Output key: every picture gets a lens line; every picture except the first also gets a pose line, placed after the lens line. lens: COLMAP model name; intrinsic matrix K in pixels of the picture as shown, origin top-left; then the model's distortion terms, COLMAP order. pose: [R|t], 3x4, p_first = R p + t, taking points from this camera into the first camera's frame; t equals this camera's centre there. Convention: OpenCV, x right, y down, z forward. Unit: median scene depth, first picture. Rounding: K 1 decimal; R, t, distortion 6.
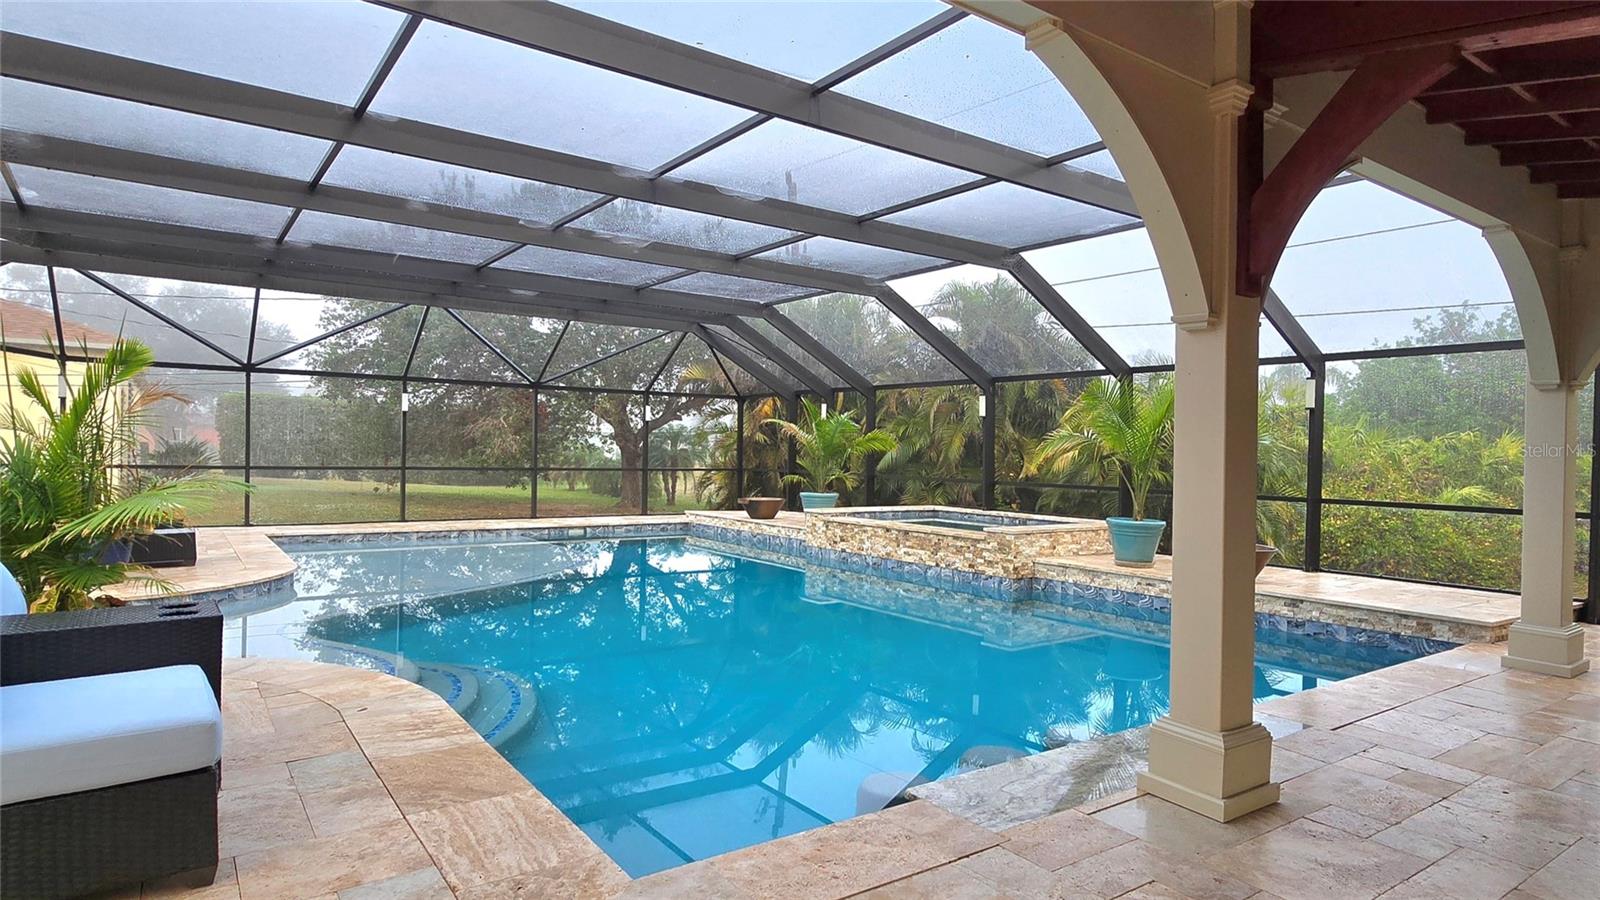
lens RADIAL K [[908.1, 0, 800.0], [0, 908.1, 450.0], [0, 0, 1]] dist [-0.039373, 0.000503]
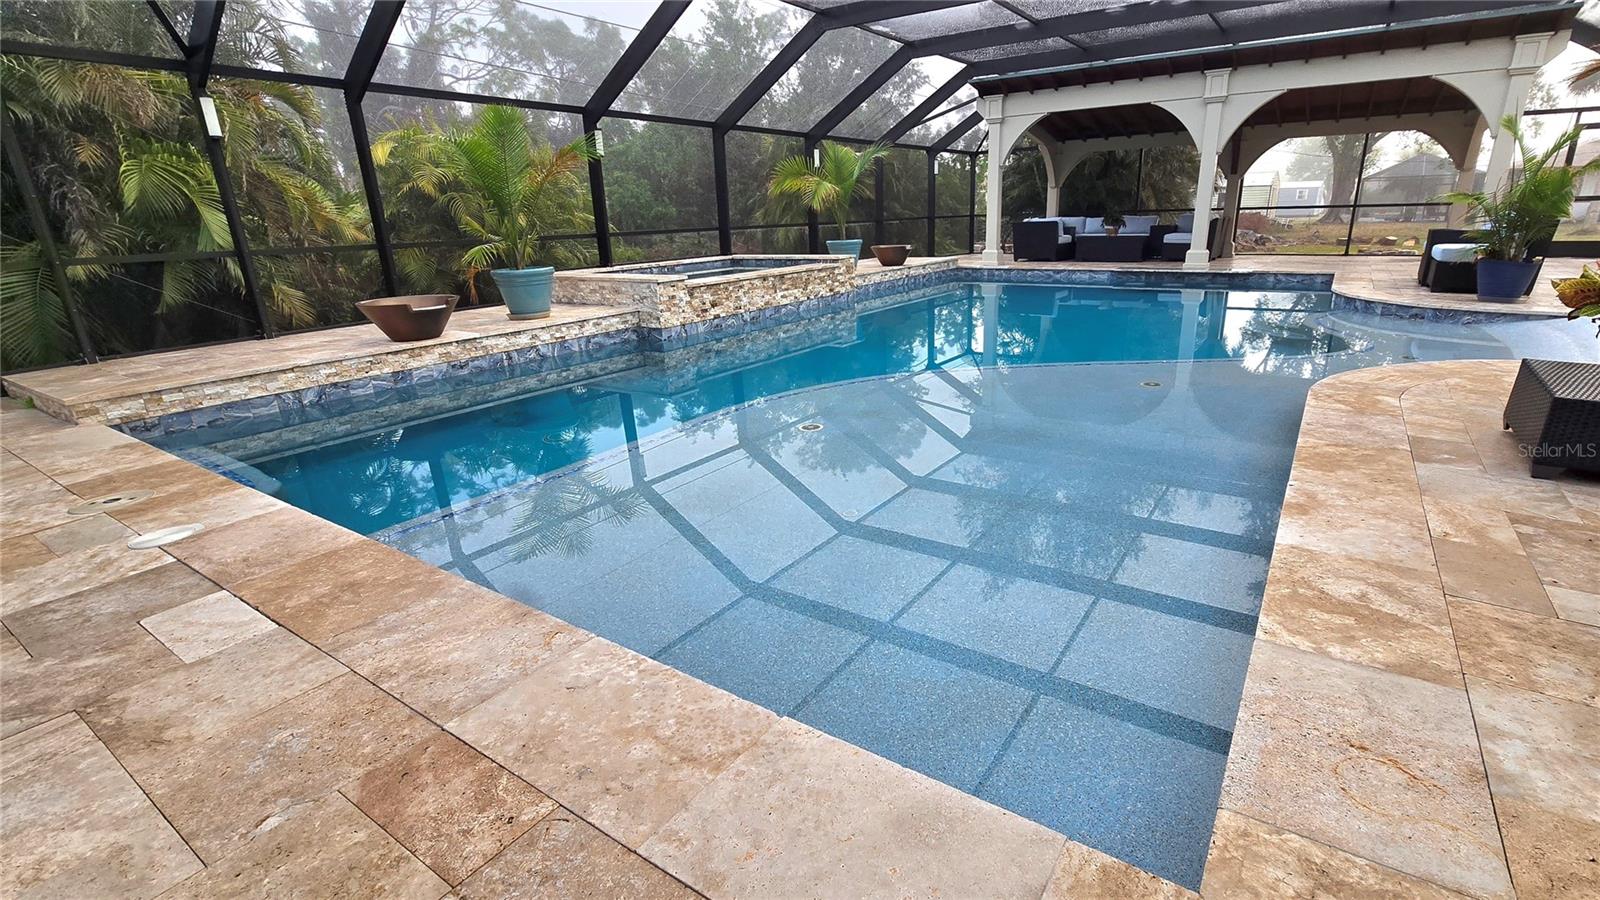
lens RADIAL K [[718.4, 0, 838.8], [0, 718.4, 446.9], [0, 0, 1]] dist [-0.001741, -0.000237]
pose [[-0.370196, -0.285864, 0.883876, -0.698446], [0.033244, 0.946789, 0.320134, 0.013950], [-0.928359, 0.147896, -0.340994, 1.254806]]
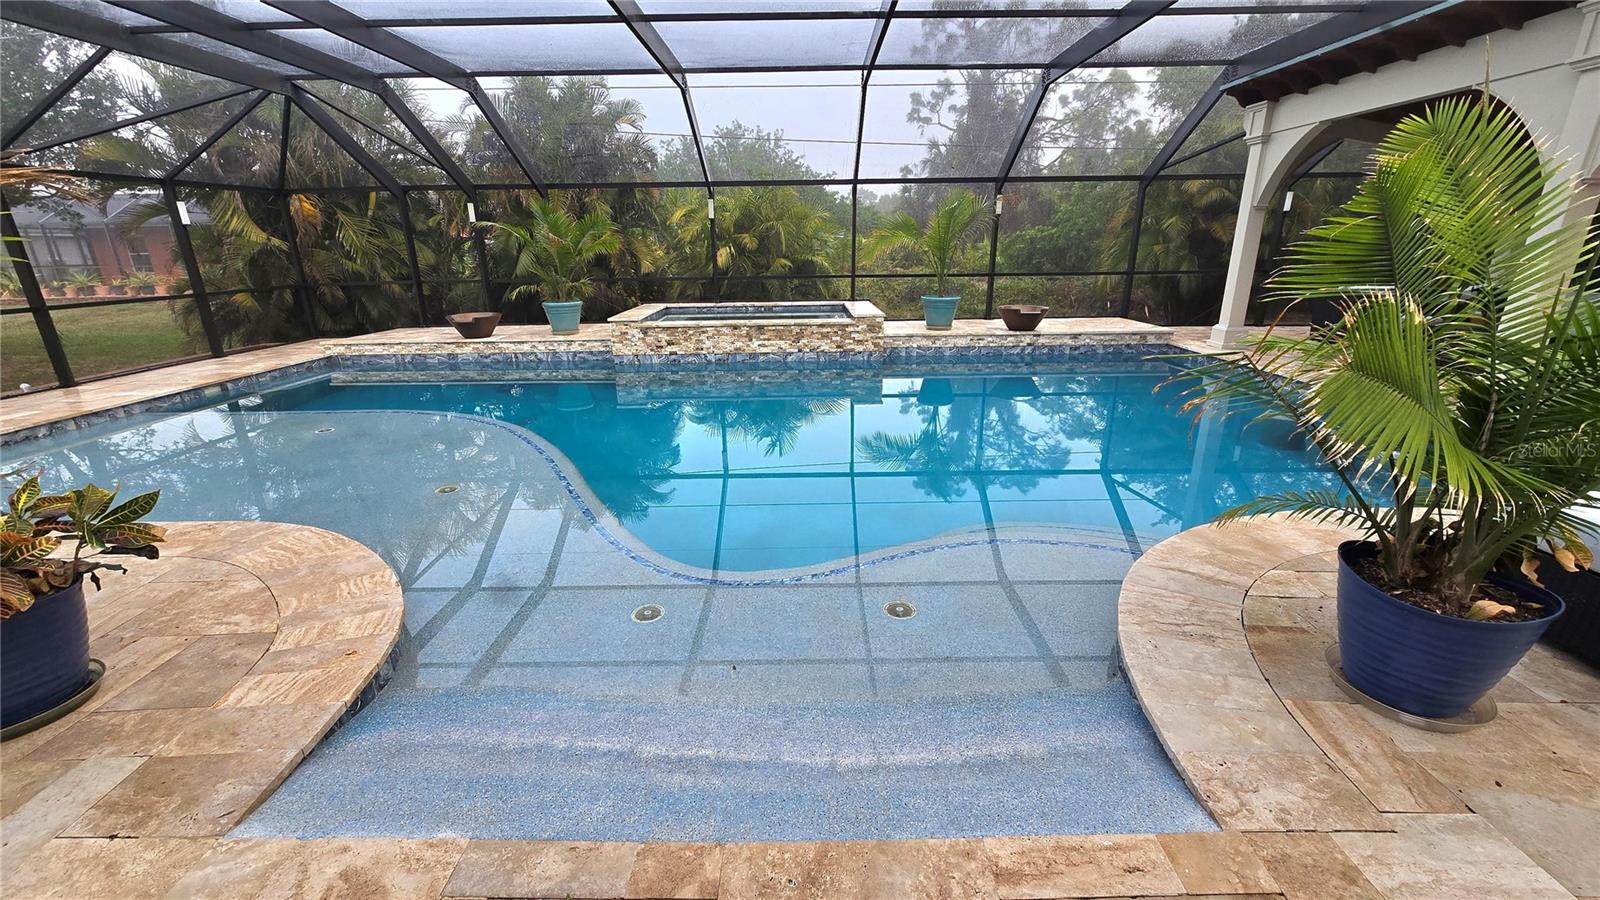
lens RADIAL K [[655.4, 0, 800.0], [0, 655.4, 450.0], [0, 0, 1]] dist [0.000302, 0.000636]
pose [[0.571207, -0.260932, 0.778227, -0.543165], [0.024090, 0.953046, 0.301865, -0.010686], [-0.820452, -0.153680, 0.550673, 0.479145]]
